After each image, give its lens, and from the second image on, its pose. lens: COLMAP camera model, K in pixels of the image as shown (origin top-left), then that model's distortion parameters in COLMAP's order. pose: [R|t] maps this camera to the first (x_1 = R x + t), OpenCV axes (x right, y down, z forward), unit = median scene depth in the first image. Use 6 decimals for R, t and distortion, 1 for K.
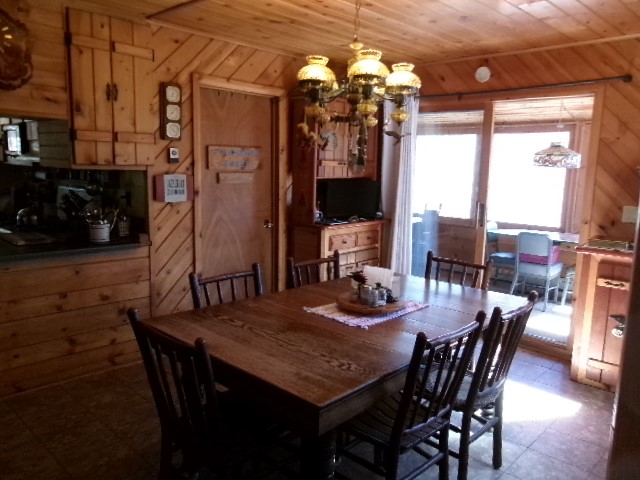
lens RADIAL K [[503.9, 0, 320.4], [0, 503.9, 240.1], [0, 0, 1]] dist [-0.008014, 0.005665]
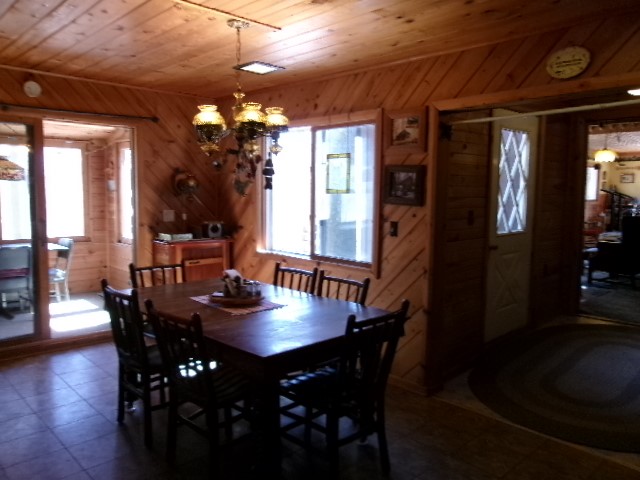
lens RADIAL K [[503.9, 0, 320.4], [0, 503.9, 240.1], [0, 0, 1]] dist [-0.008014, 0.005665]
pose [[0.038593, -0.125291, 0.991369, -0.762345], [0.125930, 0.984808, 0.119559, -0.095495], [-0.991288, 0.120229, 0.053784, 0.479055]]
